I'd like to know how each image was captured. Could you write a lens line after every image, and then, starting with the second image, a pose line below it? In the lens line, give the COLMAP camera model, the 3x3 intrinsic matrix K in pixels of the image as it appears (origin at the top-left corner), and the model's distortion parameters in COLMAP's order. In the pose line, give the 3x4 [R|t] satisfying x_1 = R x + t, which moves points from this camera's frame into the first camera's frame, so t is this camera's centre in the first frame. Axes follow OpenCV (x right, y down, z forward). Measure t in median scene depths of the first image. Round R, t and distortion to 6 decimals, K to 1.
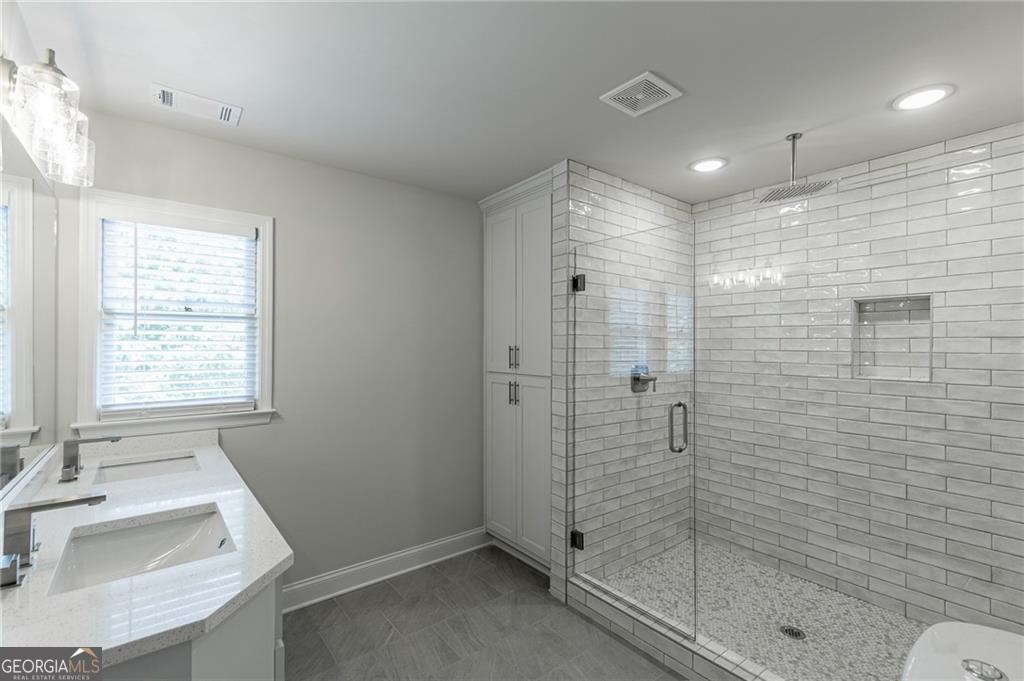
lens RADIAL K [[457.4, 0, 518.7], [0, 457.4, 342.4], [0, 0, 1]] dist [0.003835, -0.000451]
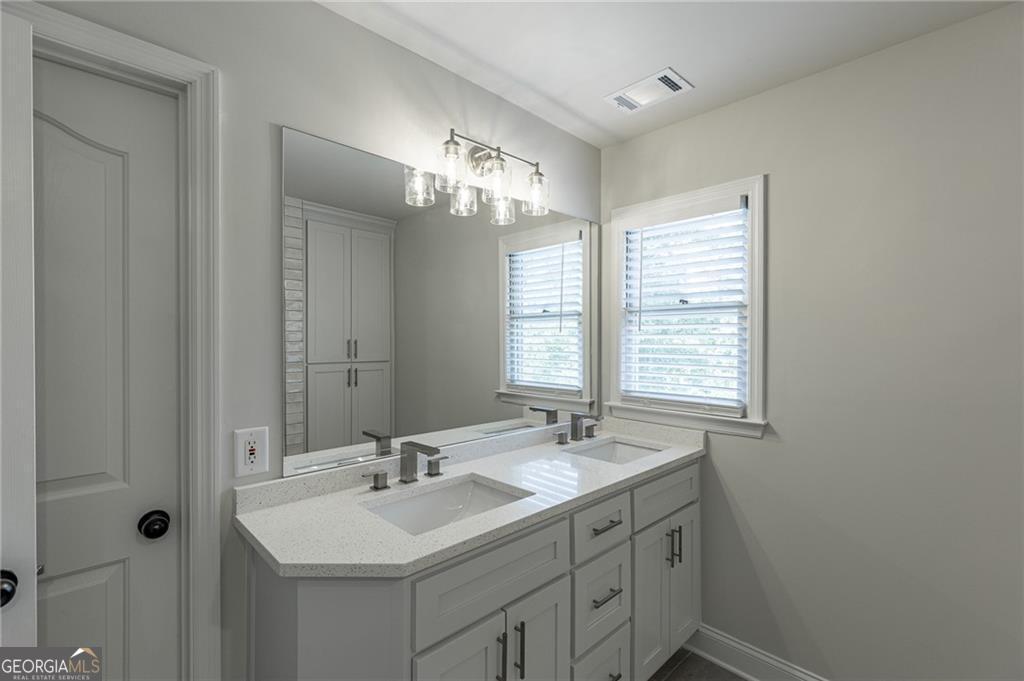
lens RADIAL K [[457.4, 0, 518.7], [0, 457.4, 342.4], [0, 0, 1]] dist [0.003835, -0.000451]
pose [[0.107008, 0.002606, -0.994255, 0.199699], [0.003452, 0.999990, 0.002993, 0.008636], [0.994252, -0.003752, 0.106998, 0.521974]]
